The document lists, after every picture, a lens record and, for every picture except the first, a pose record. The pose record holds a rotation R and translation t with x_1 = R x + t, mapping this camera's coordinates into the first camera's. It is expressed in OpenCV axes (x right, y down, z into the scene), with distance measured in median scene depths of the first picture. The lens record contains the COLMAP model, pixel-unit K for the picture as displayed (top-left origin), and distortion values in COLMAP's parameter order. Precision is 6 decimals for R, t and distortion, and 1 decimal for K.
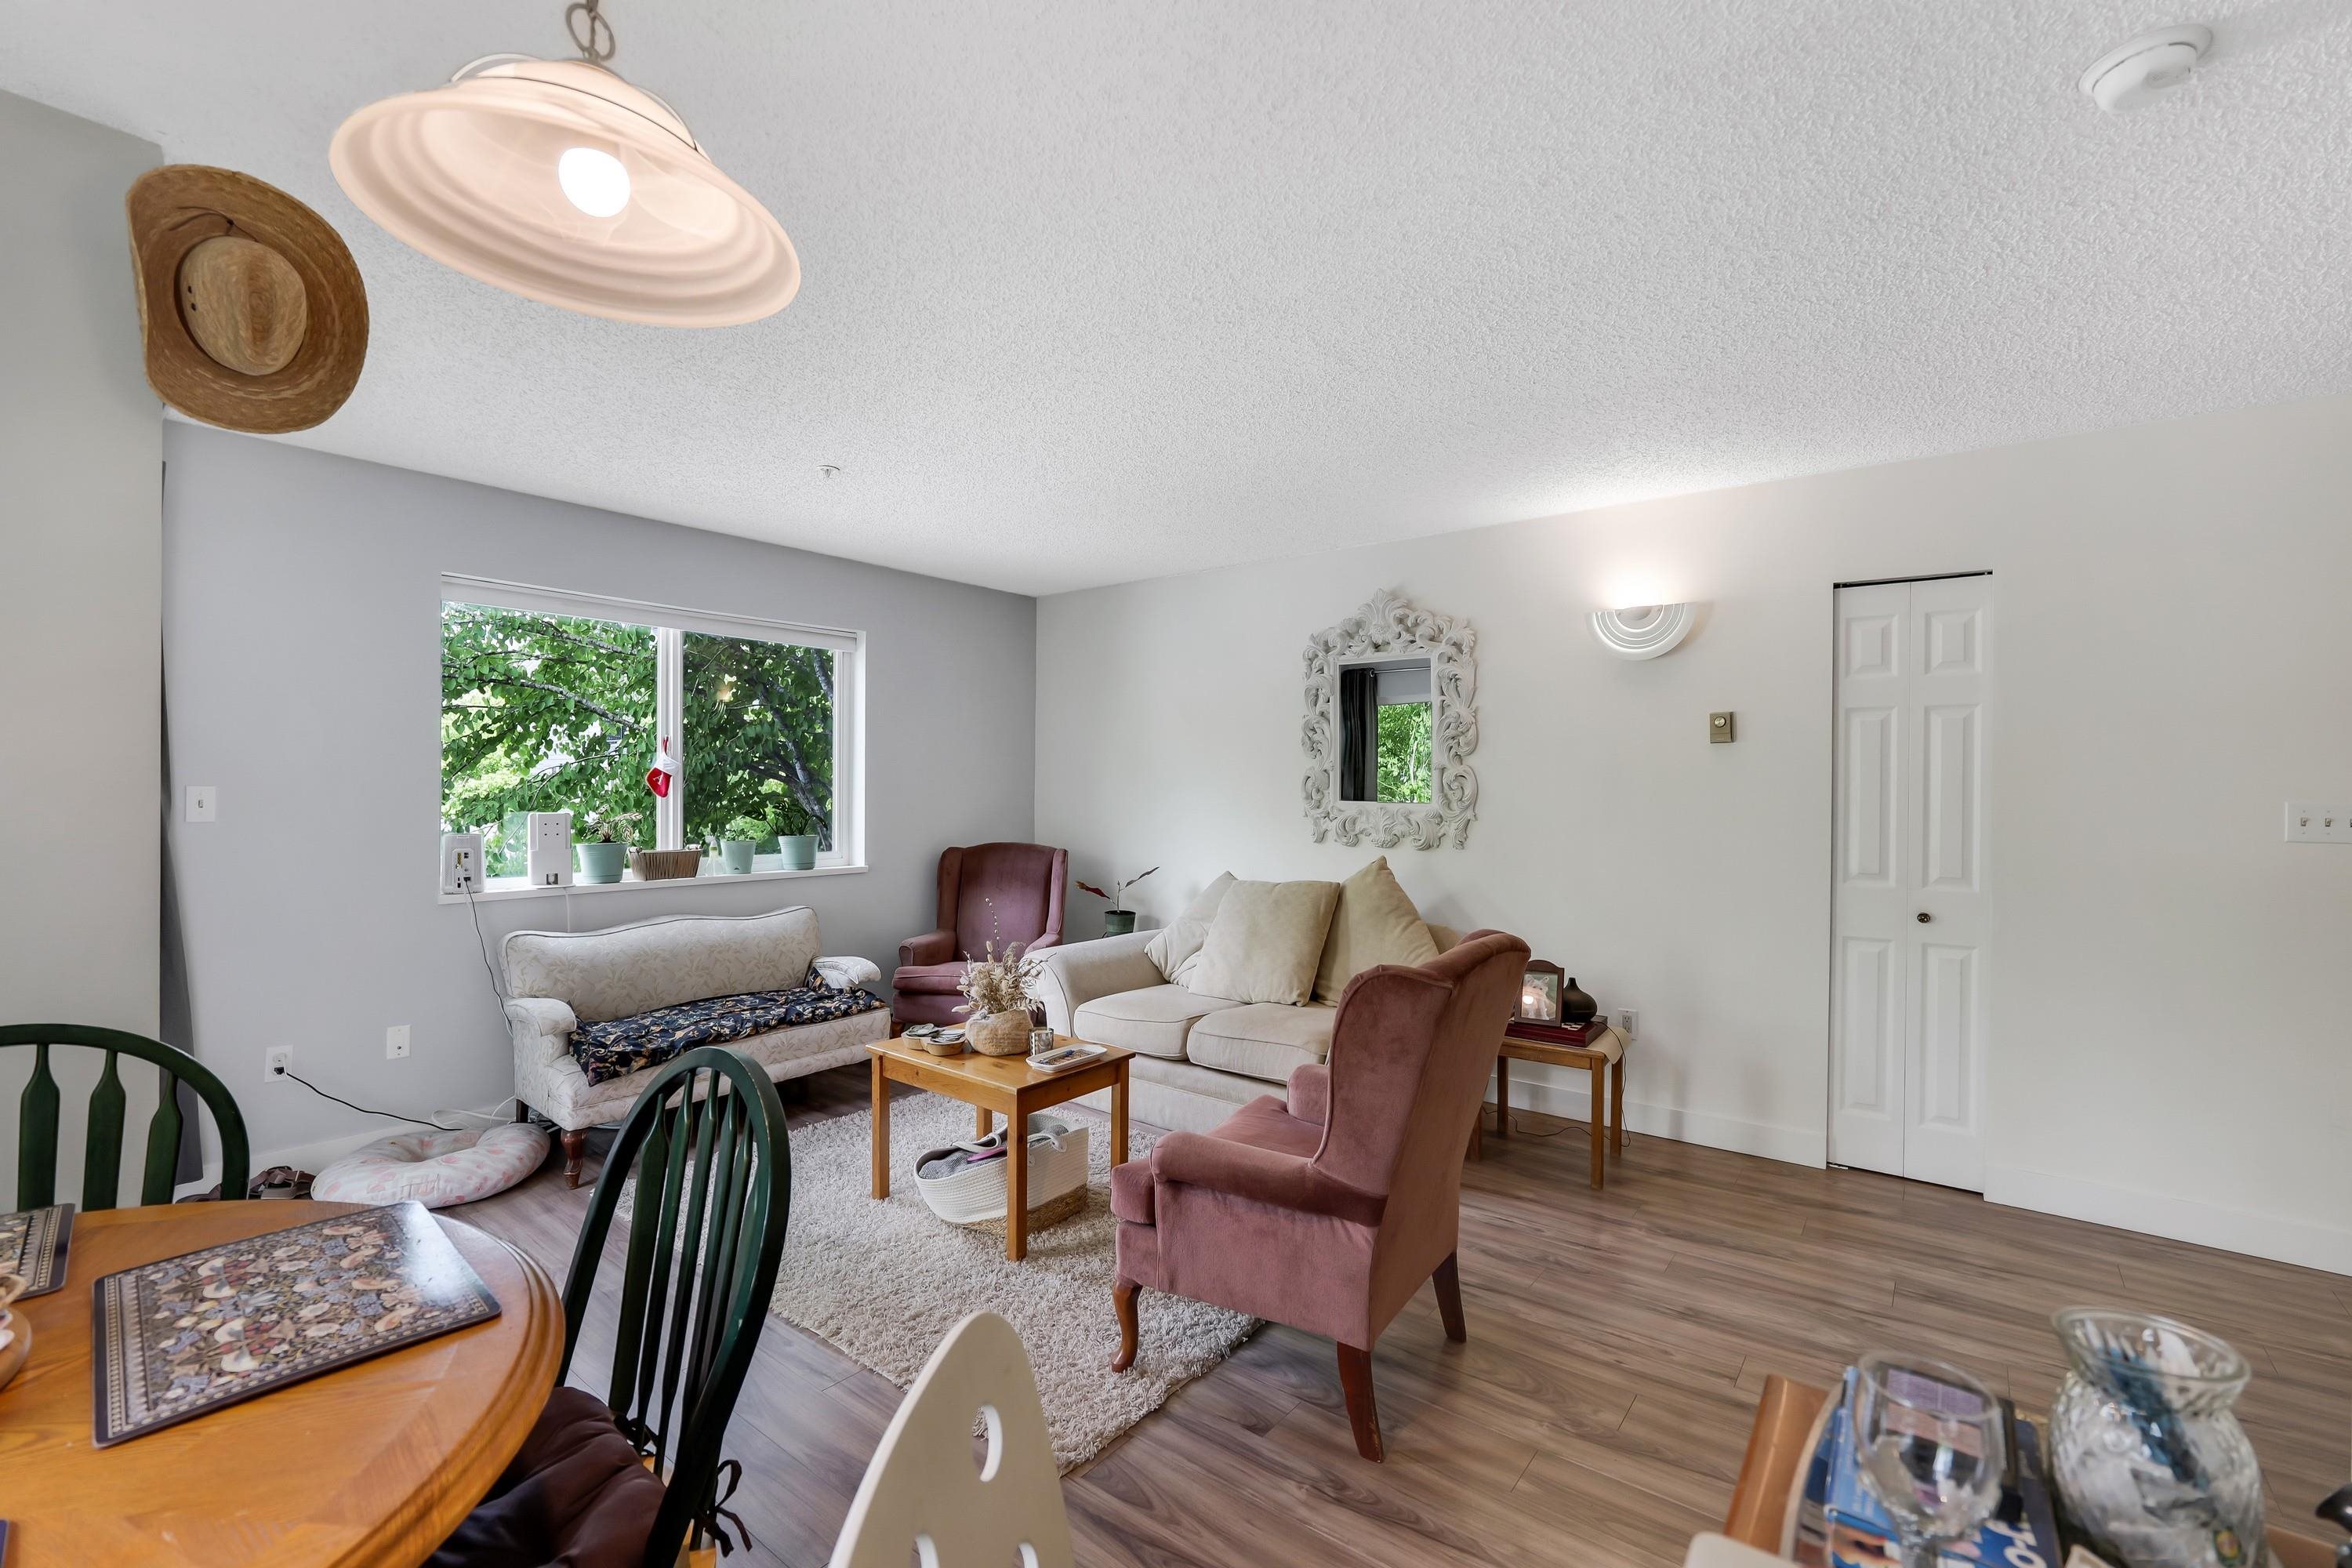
lens RADIAL K [[994.6, 0, 1174.2], [0, 994.6, 819.5], [0, 0, 1]] dist [-0.019064, 0.000092]
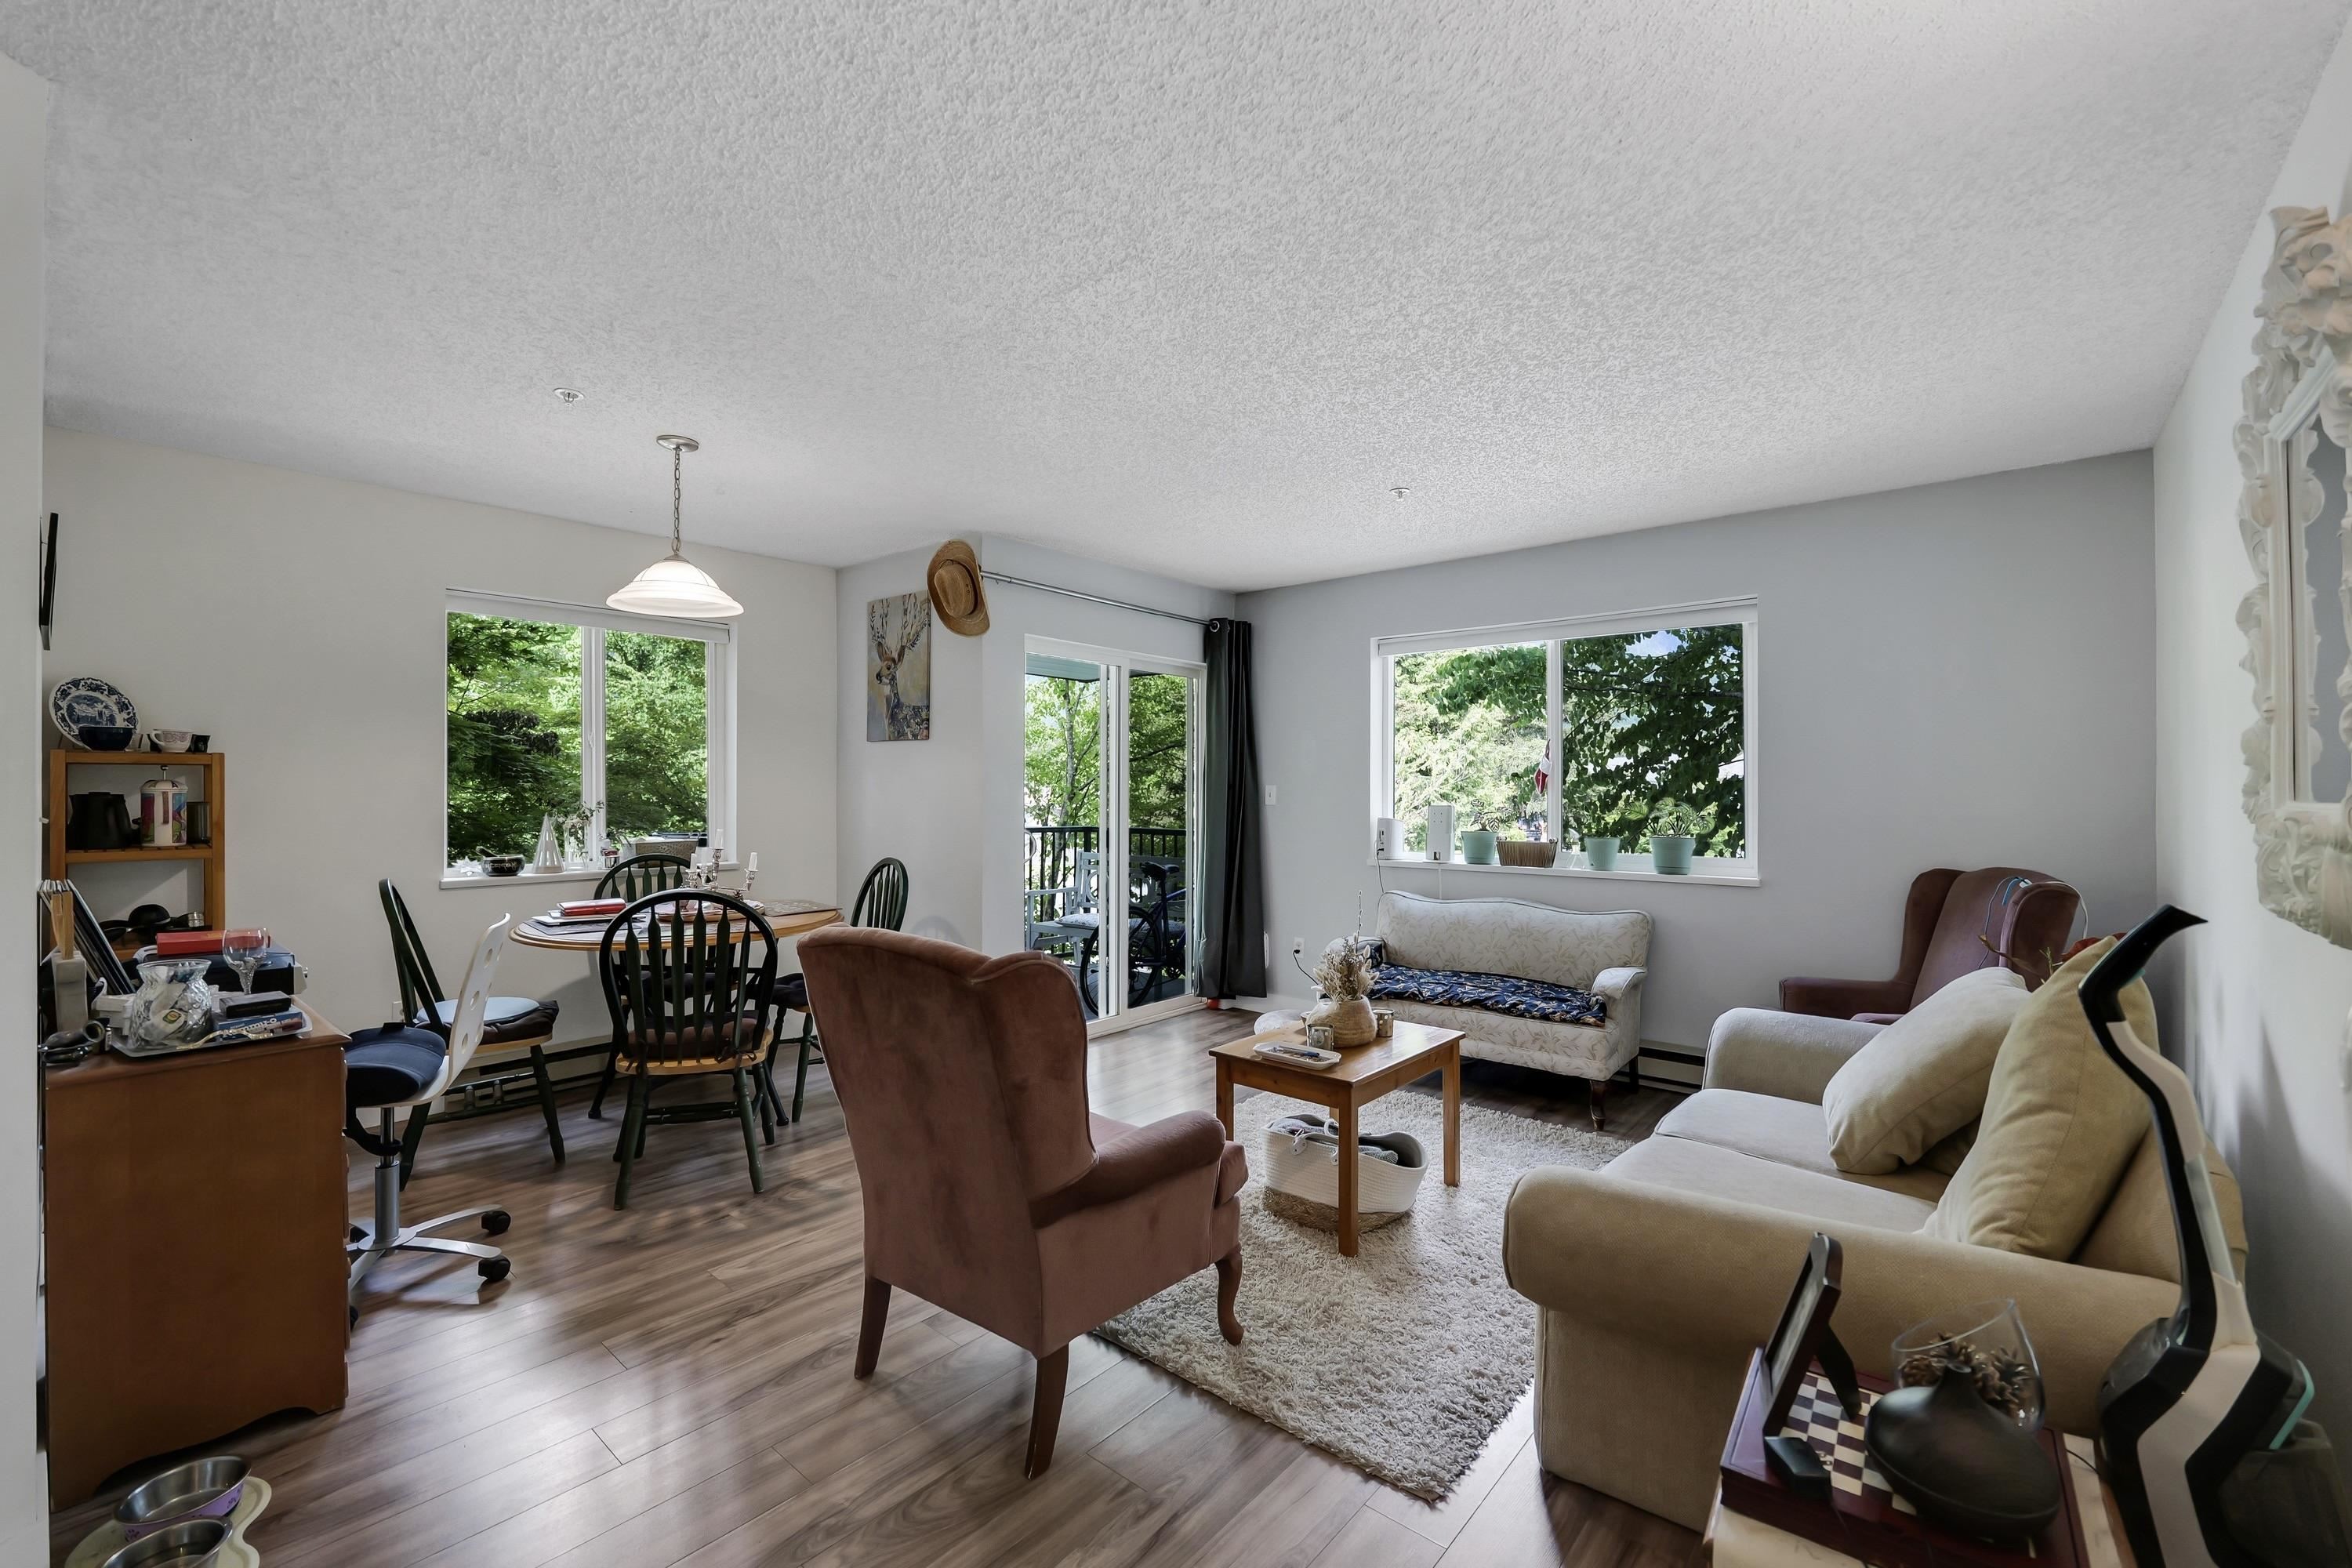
lens RADIAL K [[974.3, 0, 1186.9], [0, 974.3, 780.9], [0, 0, 1]] dist [-0.017933, 0.000257]
pose [[-0.021824, -0.006099, -0.999743, 0.644217], [-0.024047, 0.999695, -0.005574, -0.023052], [0.999473, 0.023920, -0.021964, 0.677347]]
